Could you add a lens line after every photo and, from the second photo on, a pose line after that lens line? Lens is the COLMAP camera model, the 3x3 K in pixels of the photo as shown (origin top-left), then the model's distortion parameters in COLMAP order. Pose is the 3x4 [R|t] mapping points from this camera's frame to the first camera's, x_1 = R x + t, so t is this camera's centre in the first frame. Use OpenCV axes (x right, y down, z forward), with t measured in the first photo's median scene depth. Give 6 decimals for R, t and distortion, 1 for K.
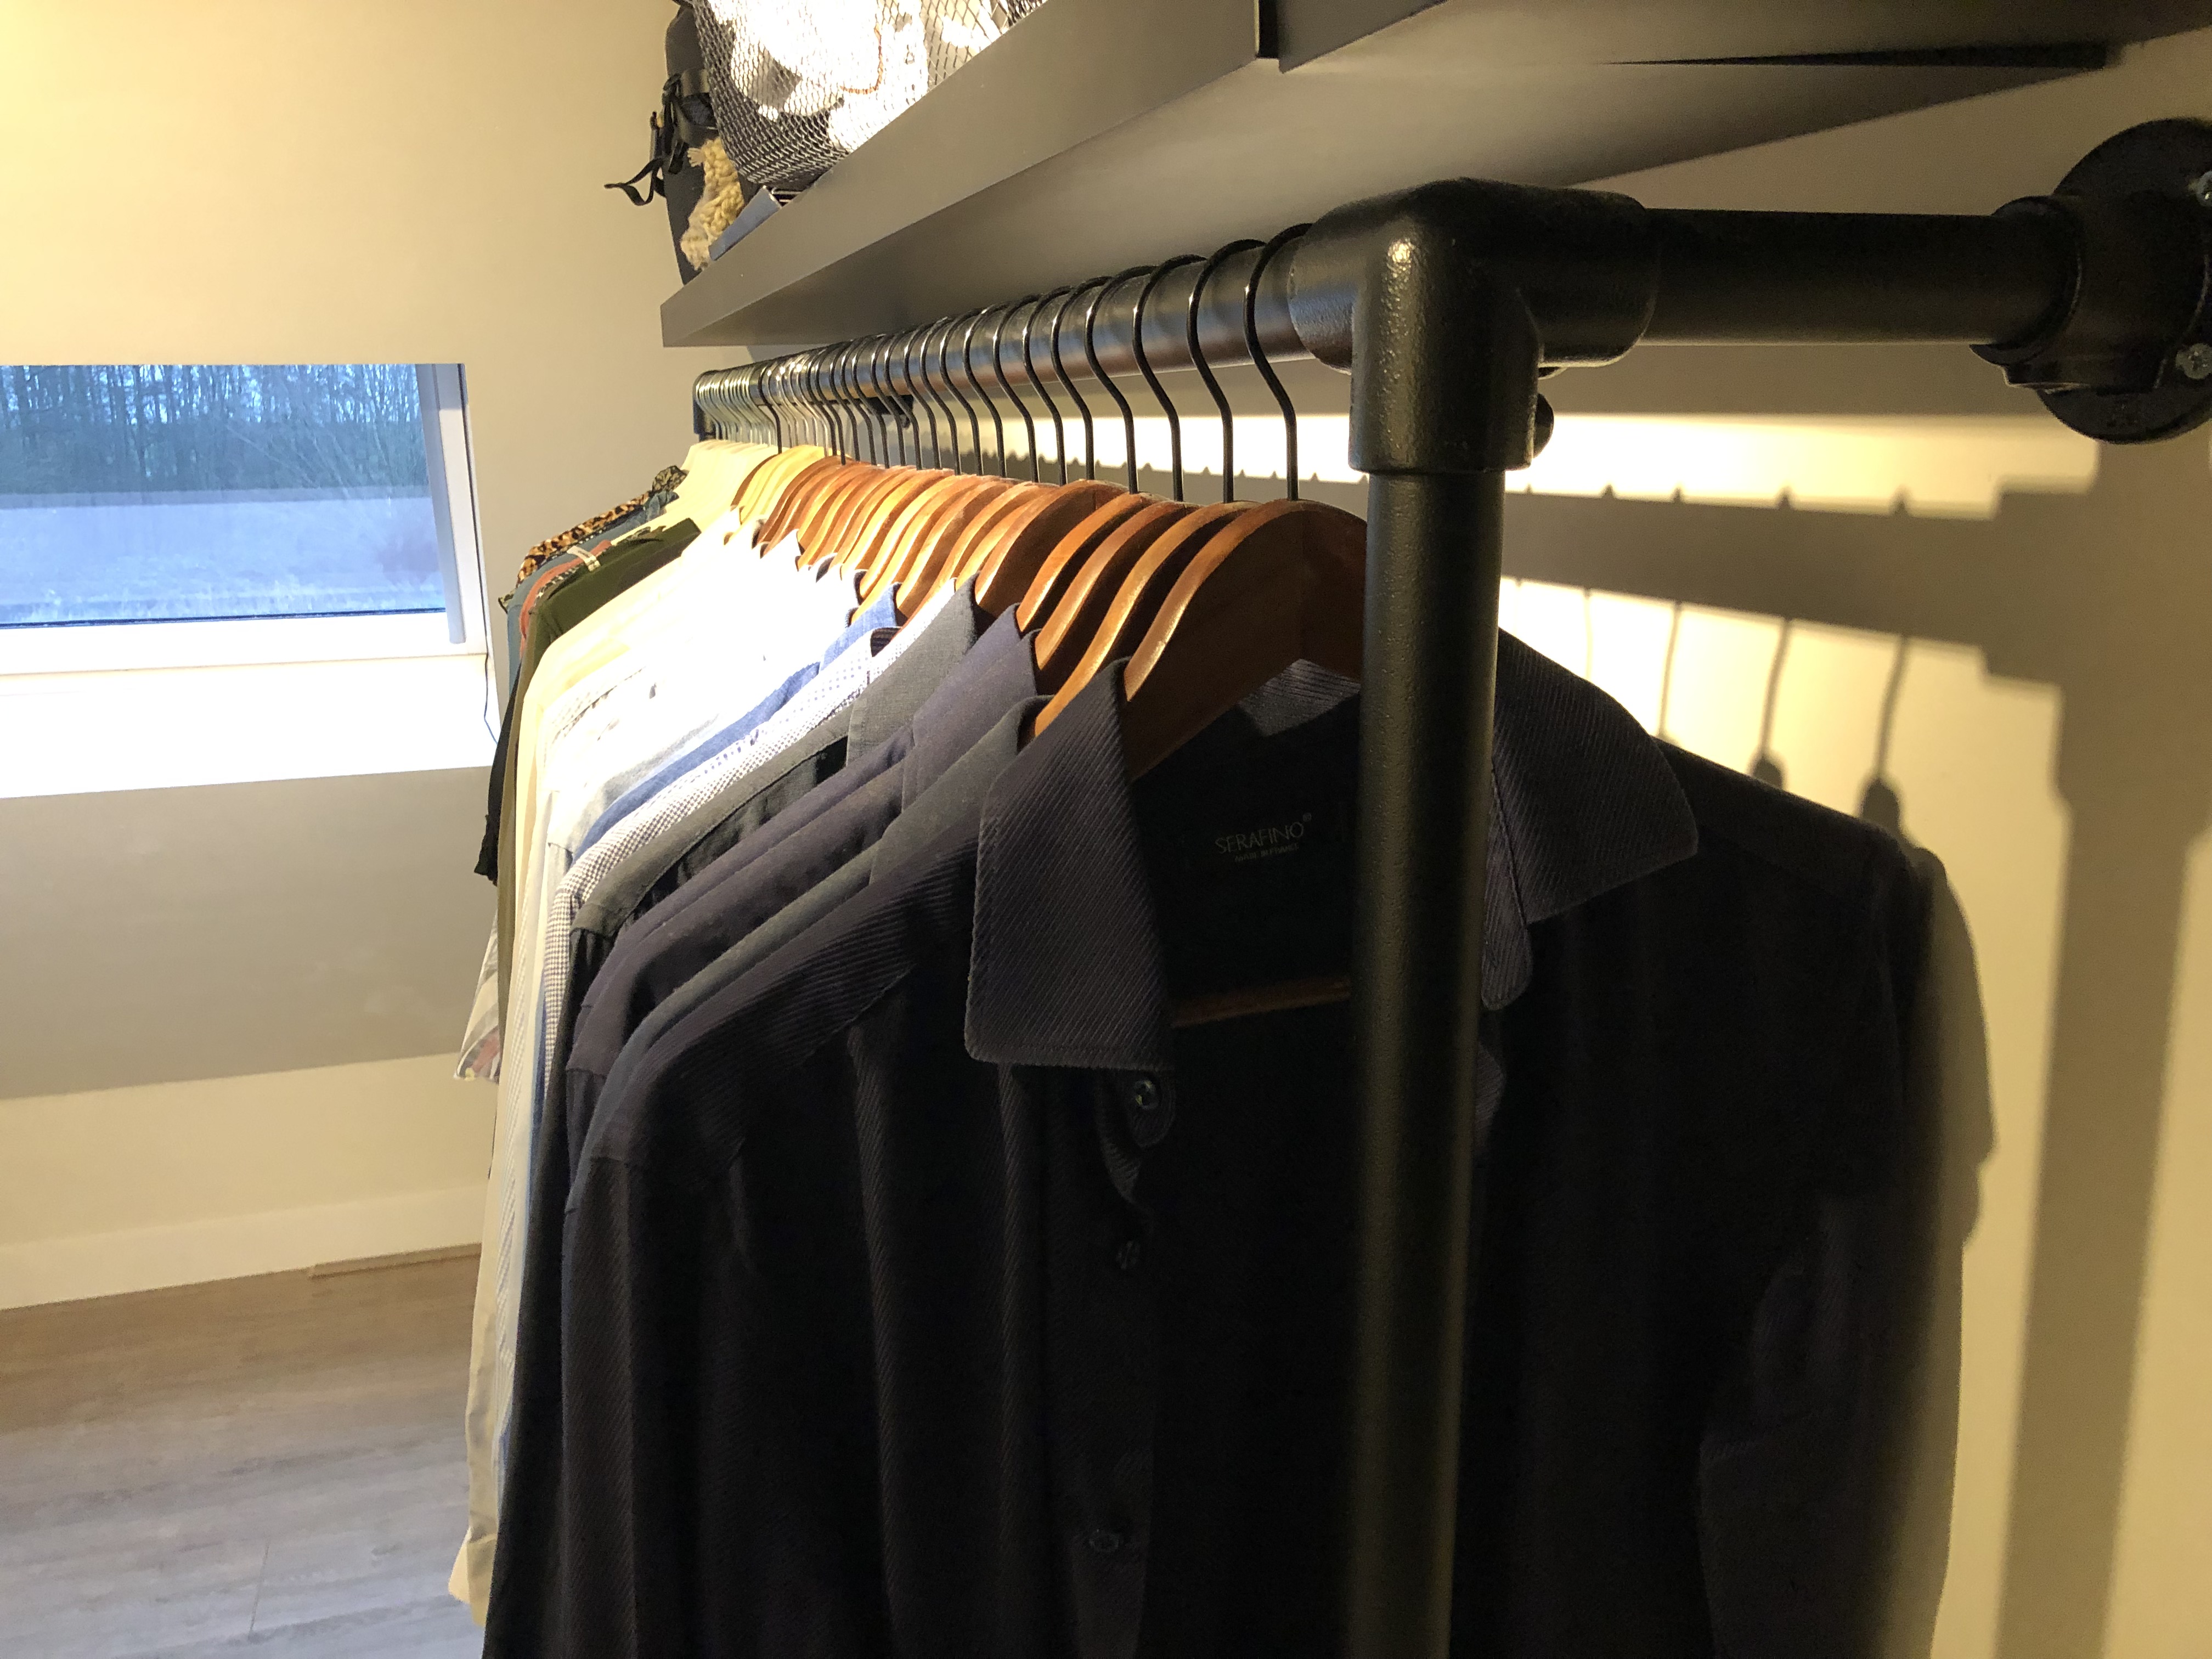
lens RADIAL K [[1822.3, 0, 1057.8], [0, 1822.3, 772.7], [0, 0, 1]] dist [0.002476, 0.004491]
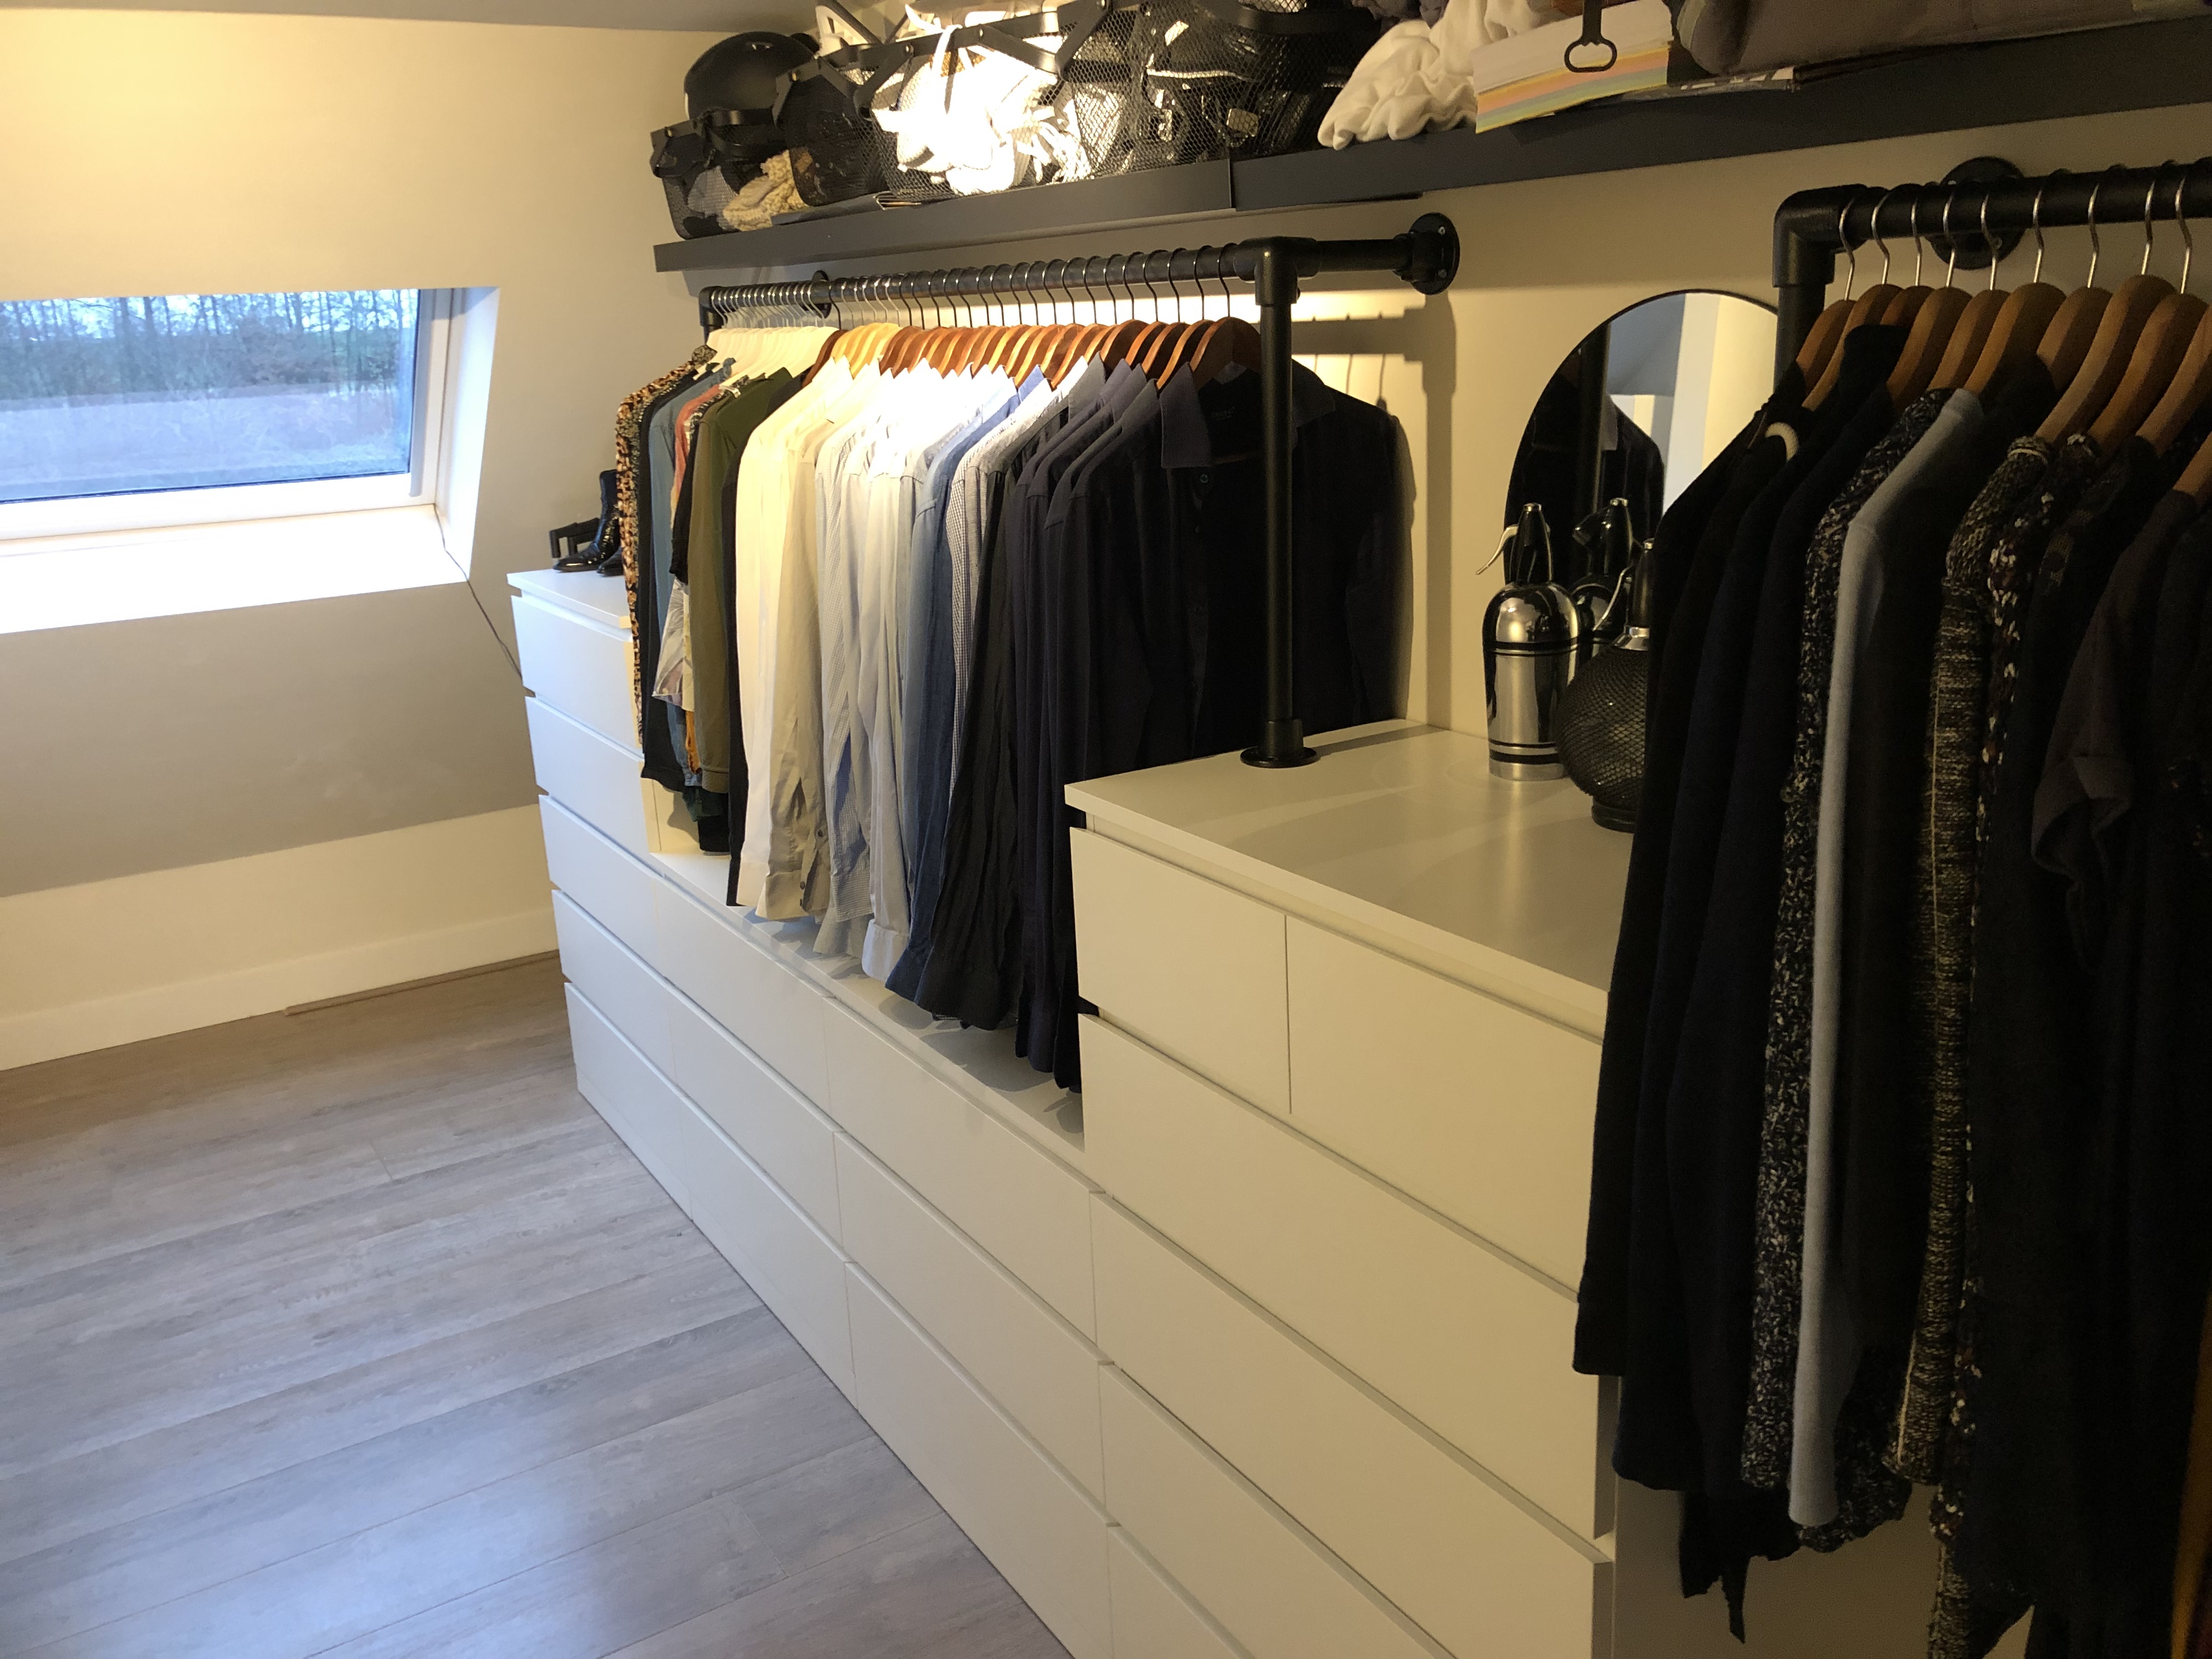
lens RADIAL K [[1782.6, 0, 1111.8], [0, 1782.6, 780.6], [0, 0, 1]] dist [0.007402, 0.000970]
pose [[0.962712, -0.095169, 0.253236, -0.985403], [0.080026, 0.994369, 0.069466, 0.461008], [-0.258421, -0.046611, 0.964907, -2.210036]]
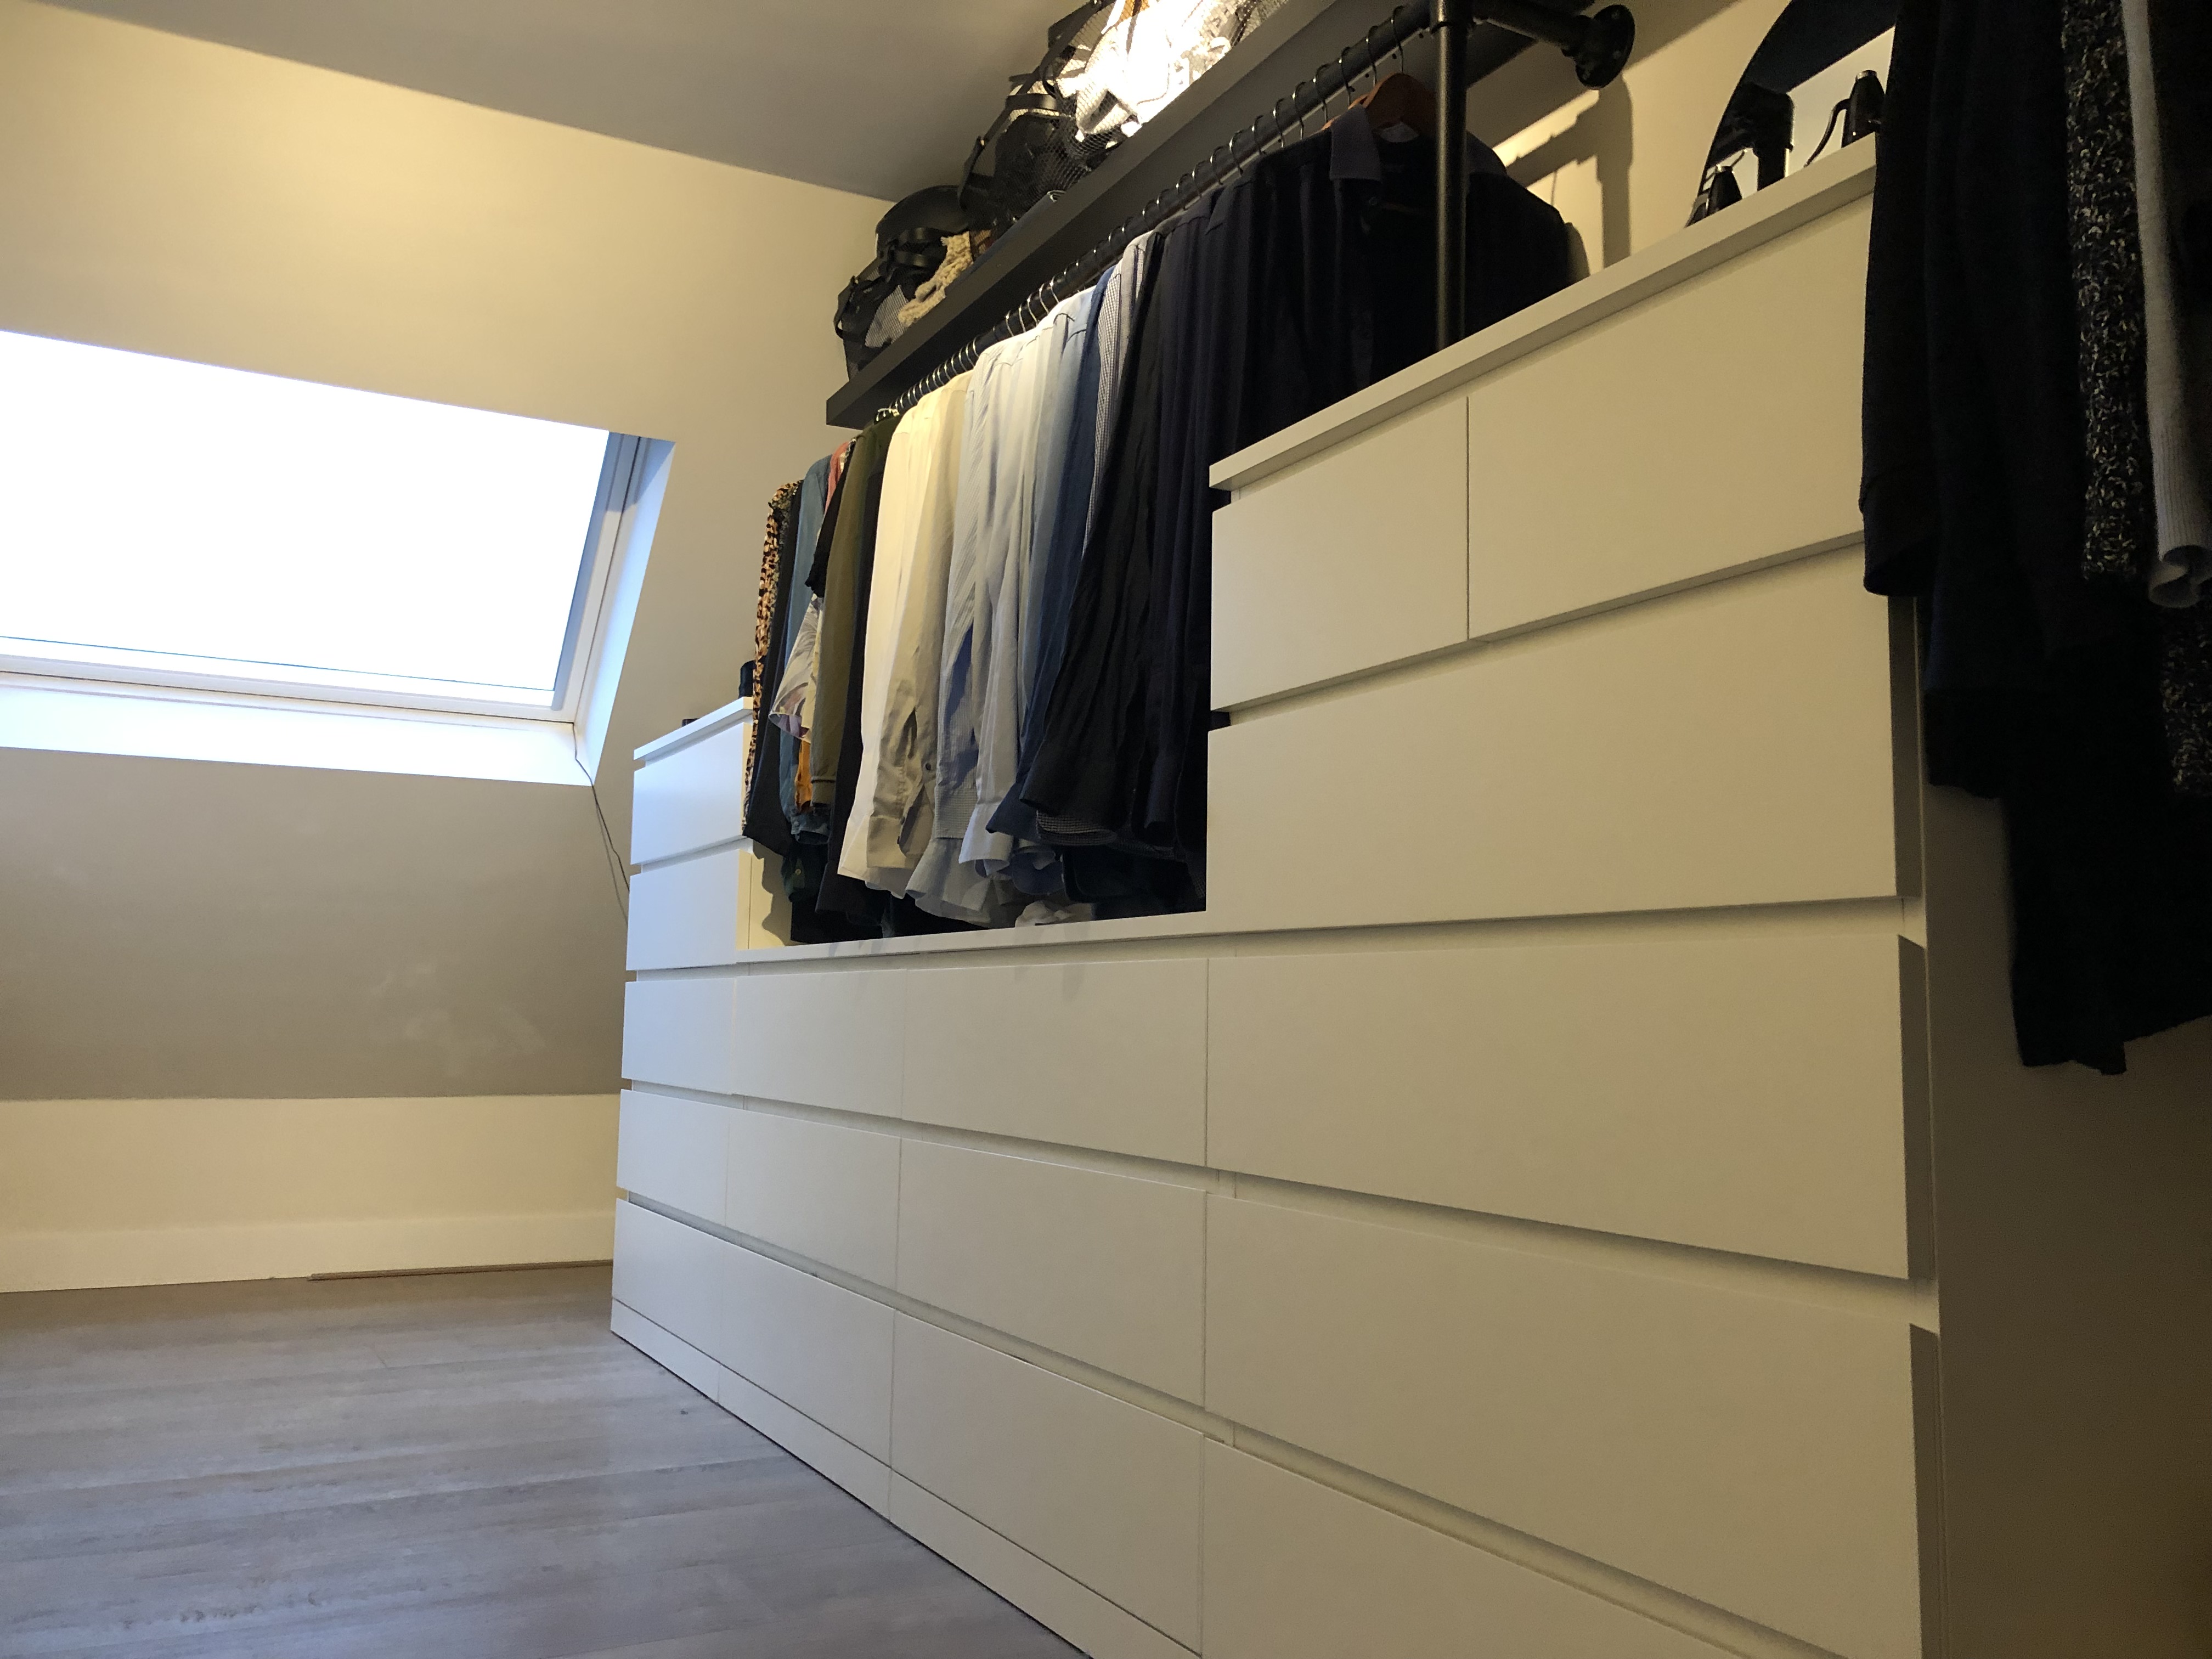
lens RADIAL K [[1819.3, 0, 1084.6], [0, 1819.3, 826.2], [0, 0, 1]] dist [0.013270, -0.001058]
pose [[0.981779, 0.052008, 0.182769, -0.978829], [0.002294, 0.958503, -0.285072, 2.100186], [-0.190011, 0.280297, 0.940919, -1.733348]]
